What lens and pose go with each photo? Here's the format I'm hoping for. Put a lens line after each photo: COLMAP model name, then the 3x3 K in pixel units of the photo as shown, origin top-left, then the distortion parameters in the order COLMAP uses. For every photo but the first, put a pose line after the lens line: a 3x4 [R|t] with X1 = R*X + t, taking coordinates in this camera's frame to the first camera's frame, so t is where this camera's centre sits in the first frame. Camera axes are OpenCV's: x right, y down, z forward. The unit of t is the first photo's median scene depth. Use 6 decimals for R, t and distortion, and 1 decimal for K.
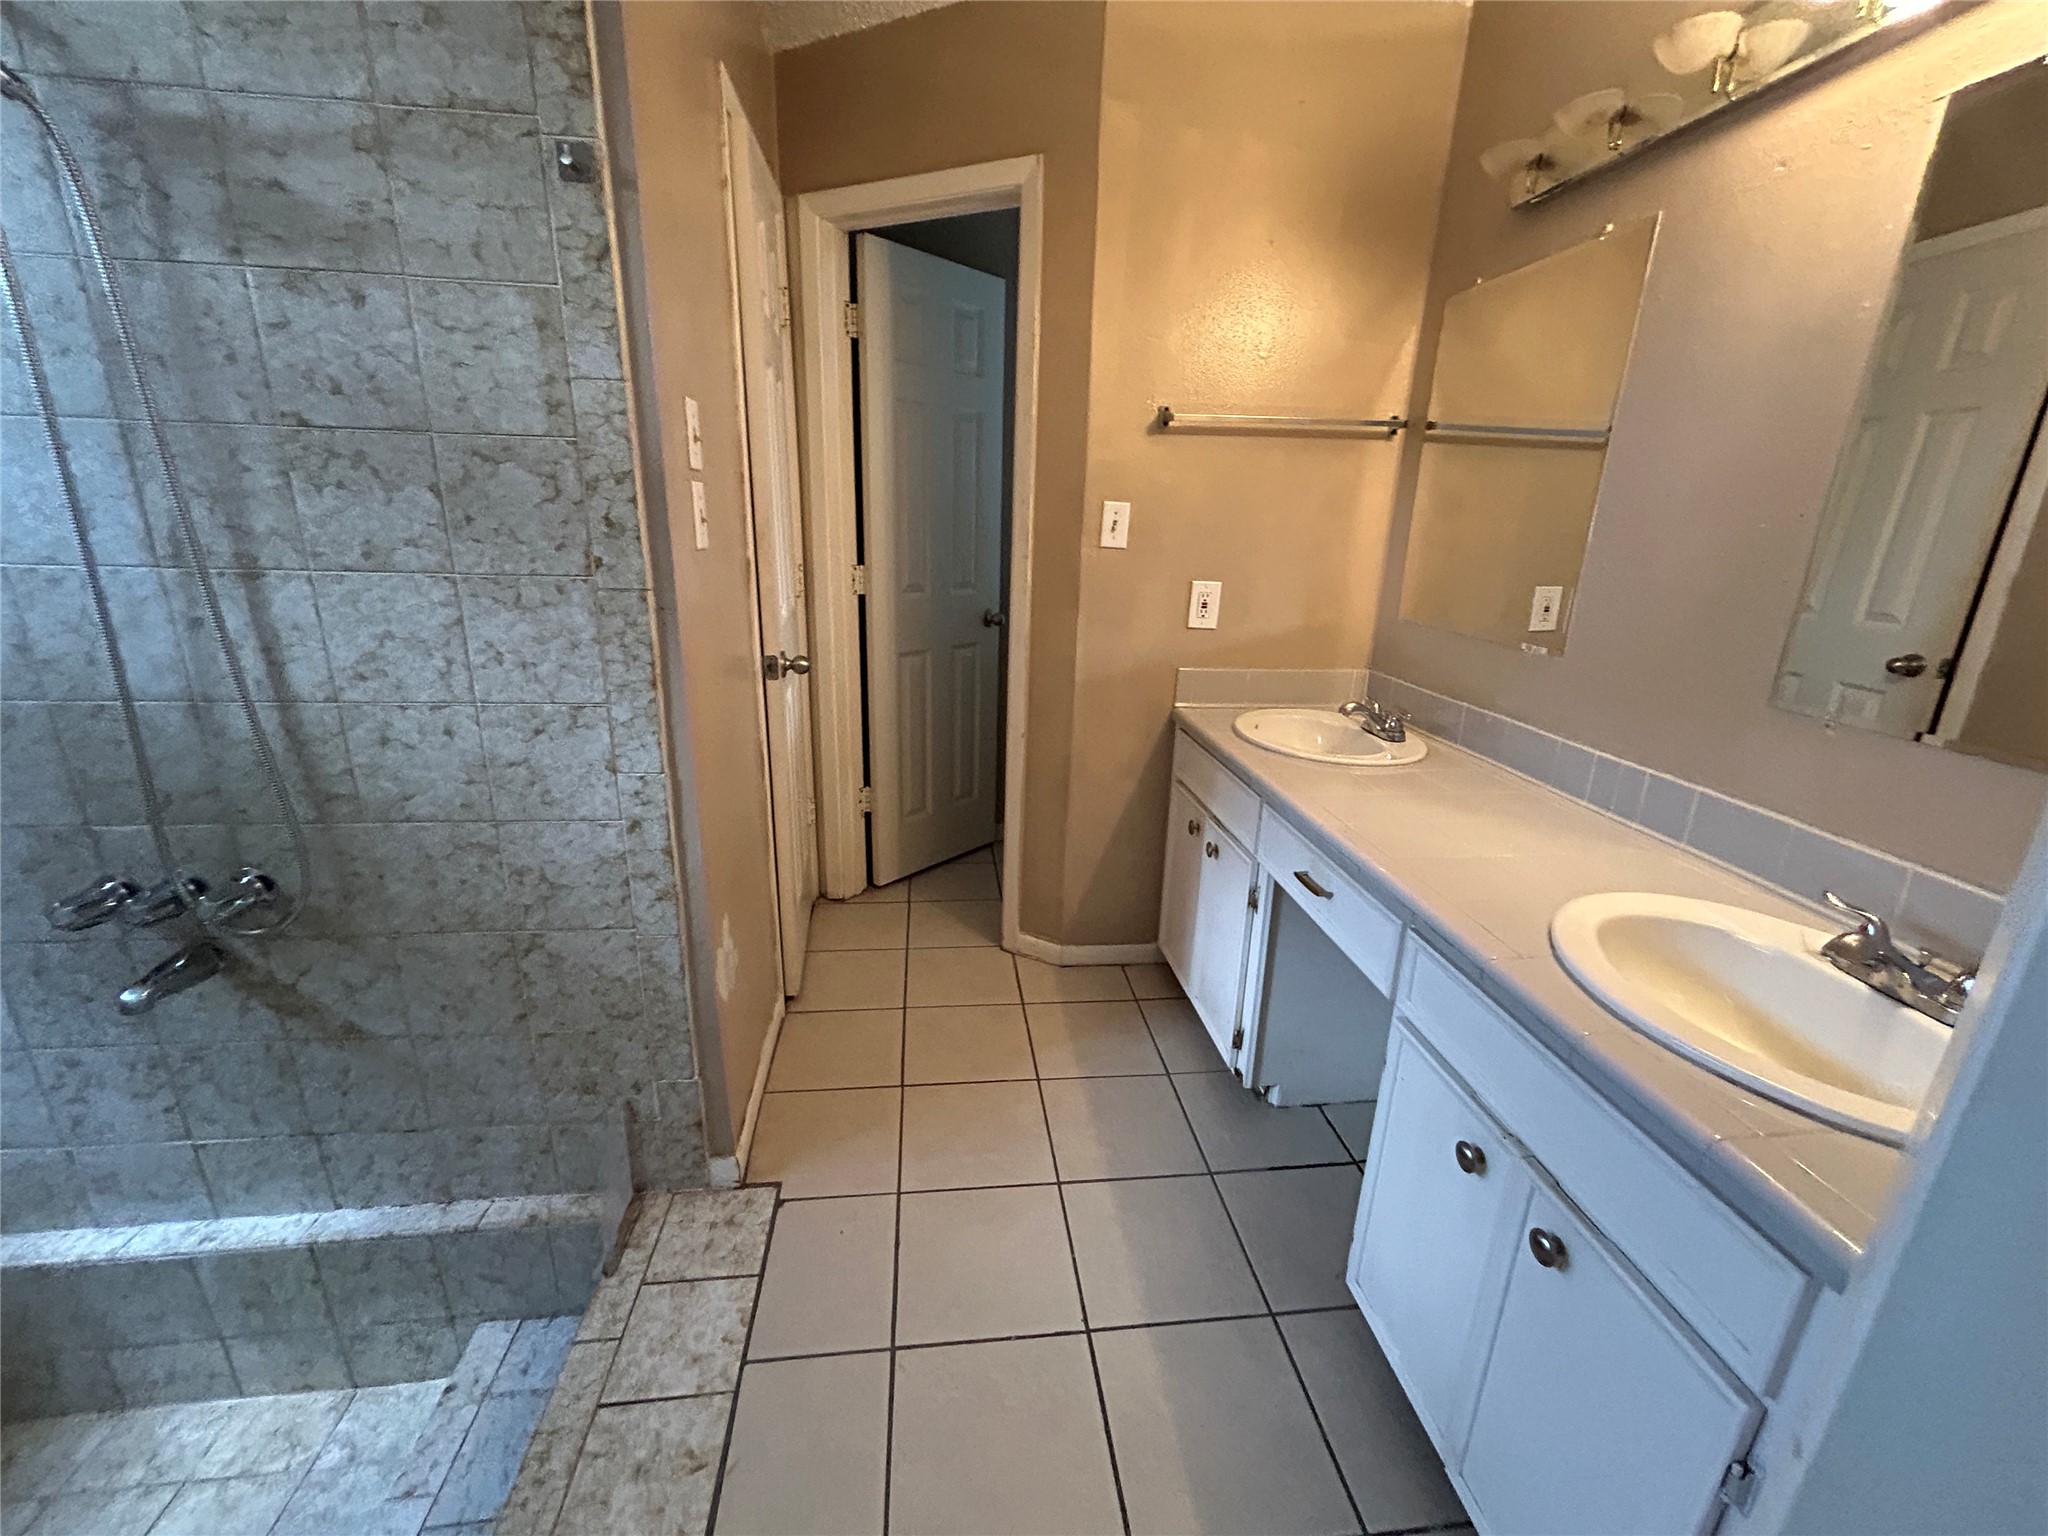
lens RADIAL K [[834.2, 0, 1023.8], [0, 834.2, 765.4], [0, 0, 1]] dist [0.000988, 0.000657]
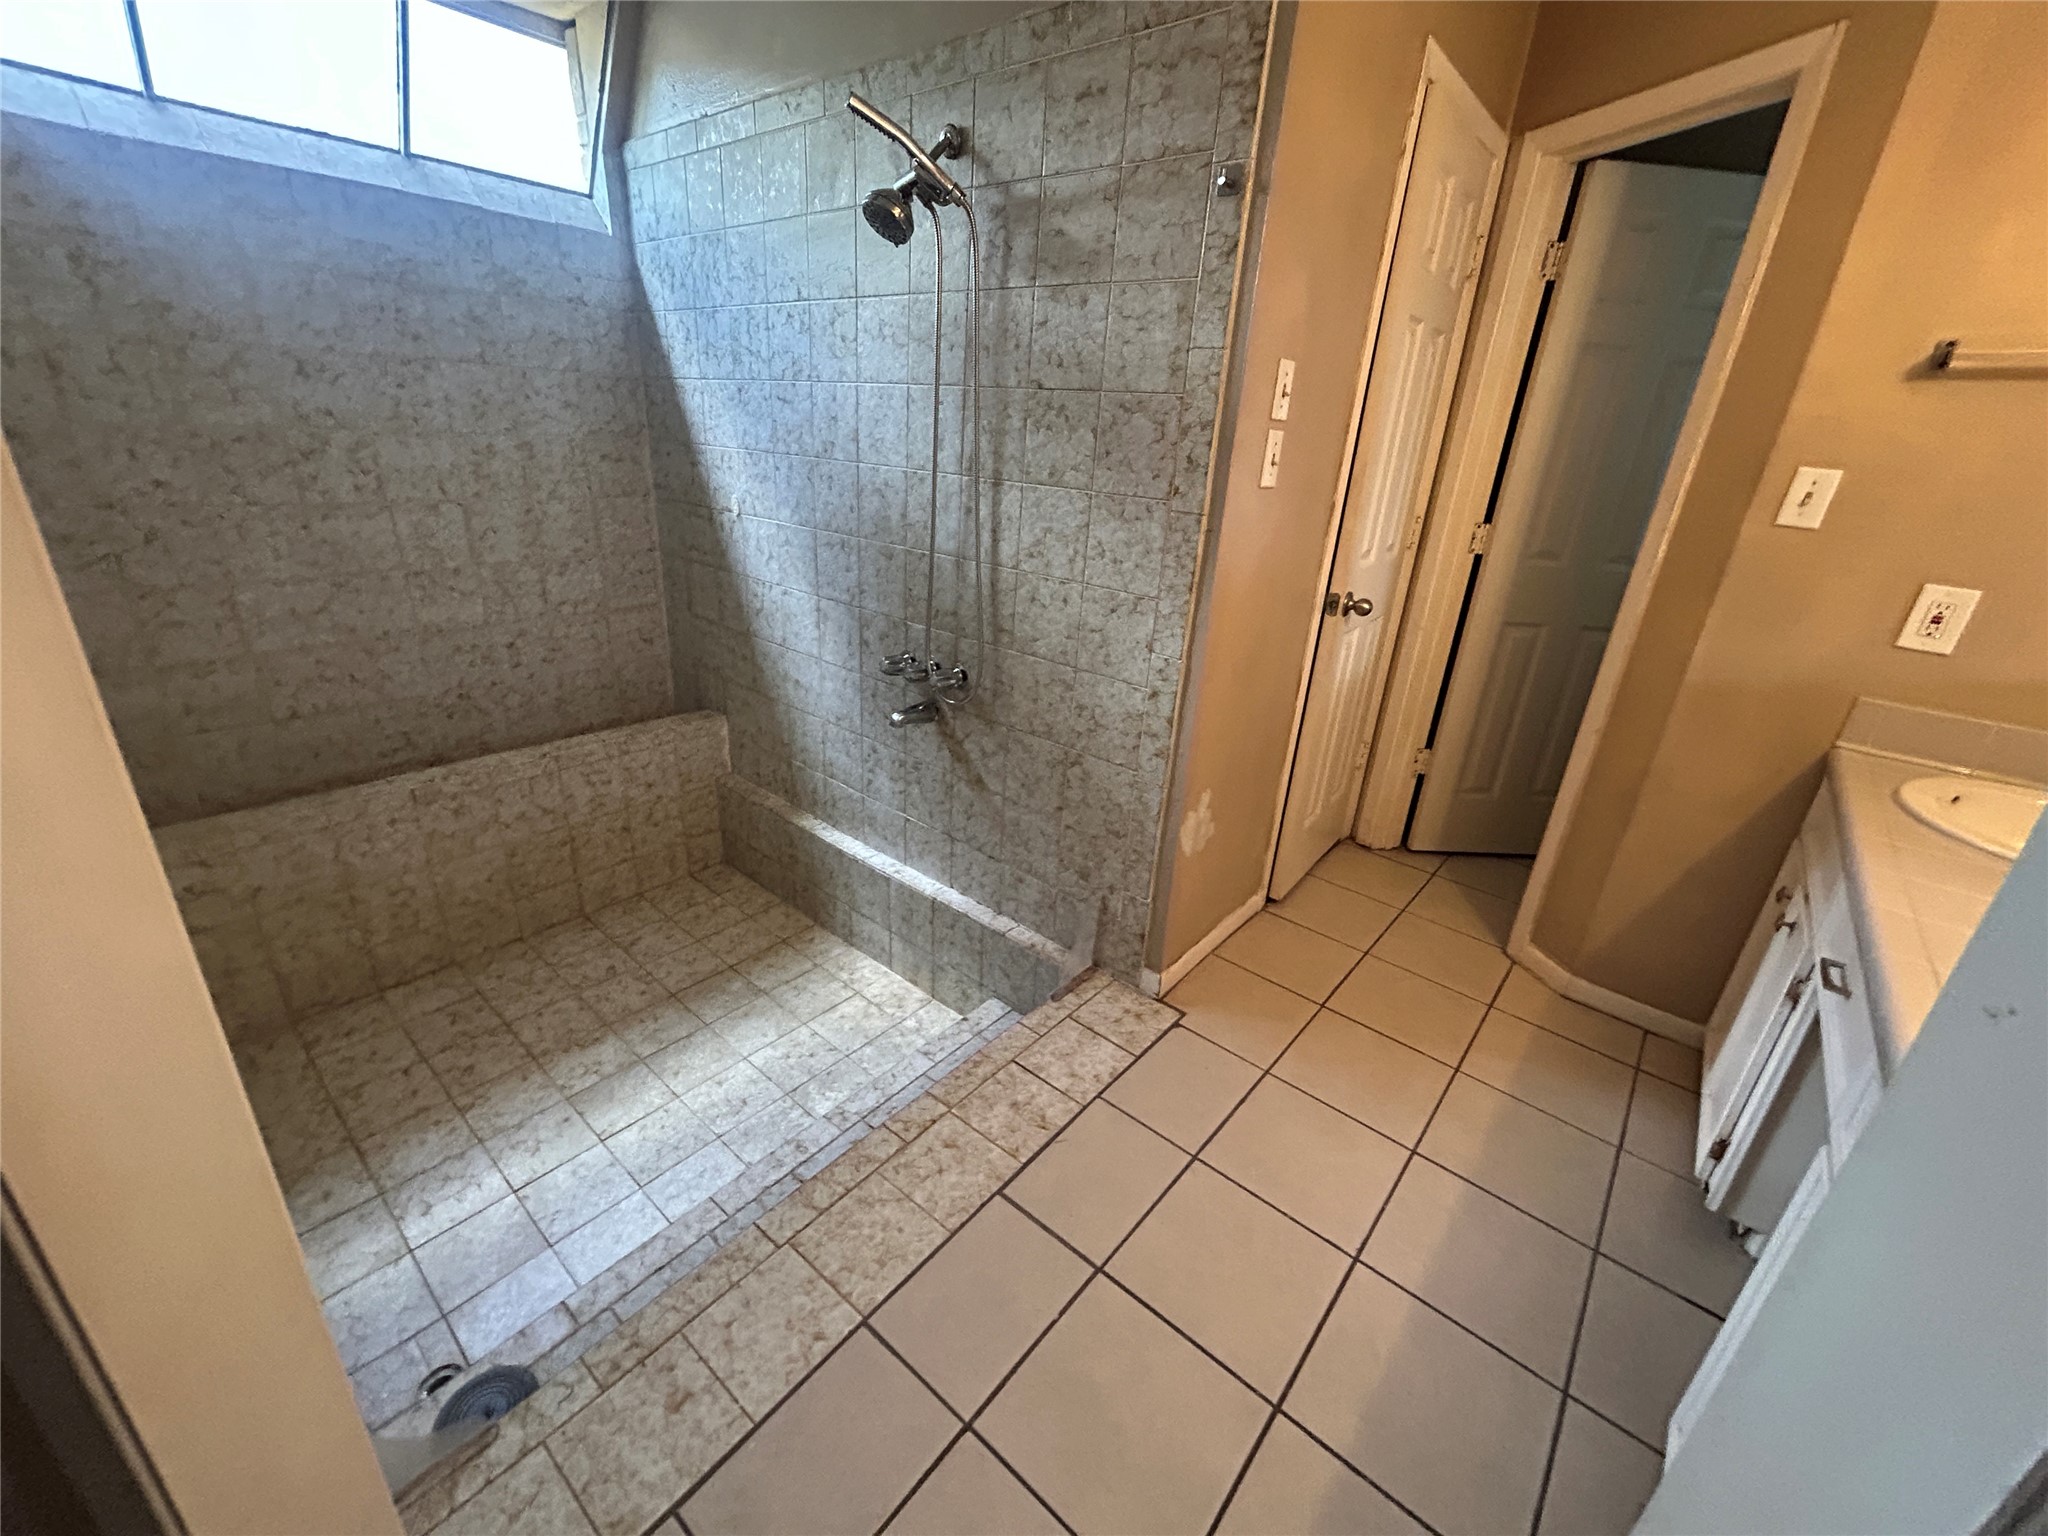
lens RADIAL K [[834.2, 0, 1024.7], [0, 834.2, 763.5], [0, 0, 1]] dist [0.000988, 0.000657]
pose [[0.683480, 0.288254, -0.670645, 0.301032], [-0.254645, 0.955168, 0.151027, 0.028508], [0.684113, 0.067552, 0.726241, -0.086157]]
